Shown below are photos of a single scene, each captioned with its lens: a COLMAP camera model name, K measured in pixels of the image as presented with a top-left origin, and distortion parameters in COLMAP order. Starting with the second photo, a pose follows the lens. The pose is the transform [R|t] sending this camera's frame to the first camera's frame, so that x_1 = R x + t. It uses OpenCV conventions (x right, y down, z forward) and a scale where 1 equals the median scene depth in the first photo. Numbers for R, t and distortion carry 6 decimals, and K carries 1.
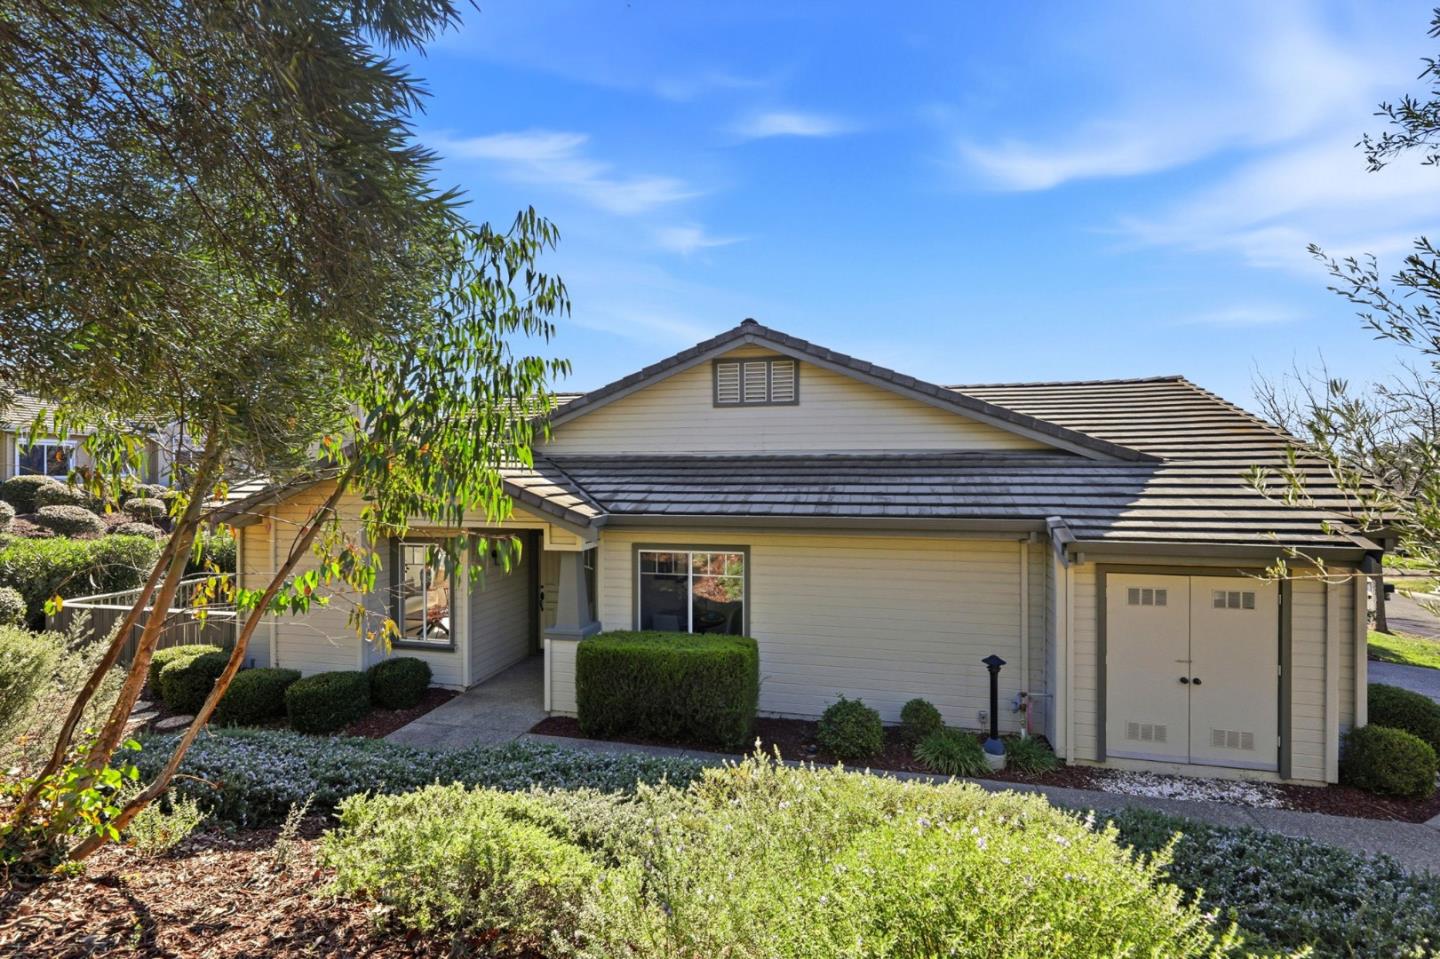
lens RADIAL K [[663.5, 0, 723.7], [0, 663.5, 484.3], [0, 0, 1]] dist [-0.044442, 0.012541]
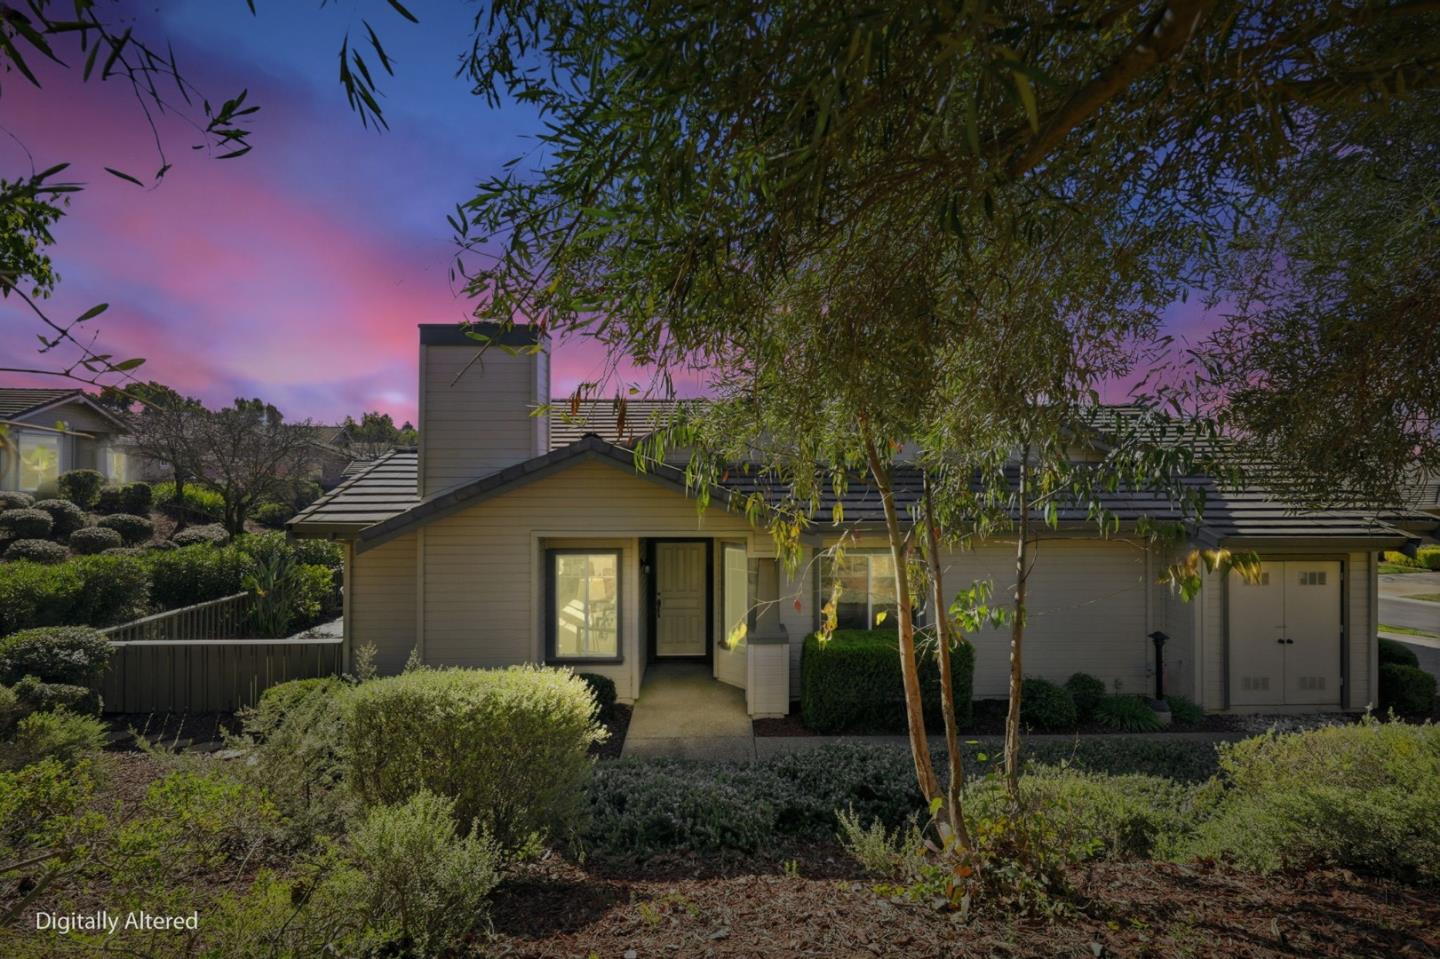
lens RADIAL K [[663.5, 0, 723.7], [0, 663.5, 484.3], [0, 0, 1]] dist [-0.044442, 0.012541]
pose [[0.961350, 0.004391, 0.275293, -0.573738], [-0.001138, 0.999928, -0.011973, 0.001926], [-0.275325, 0.011197, 0.961286, 0.042367]]
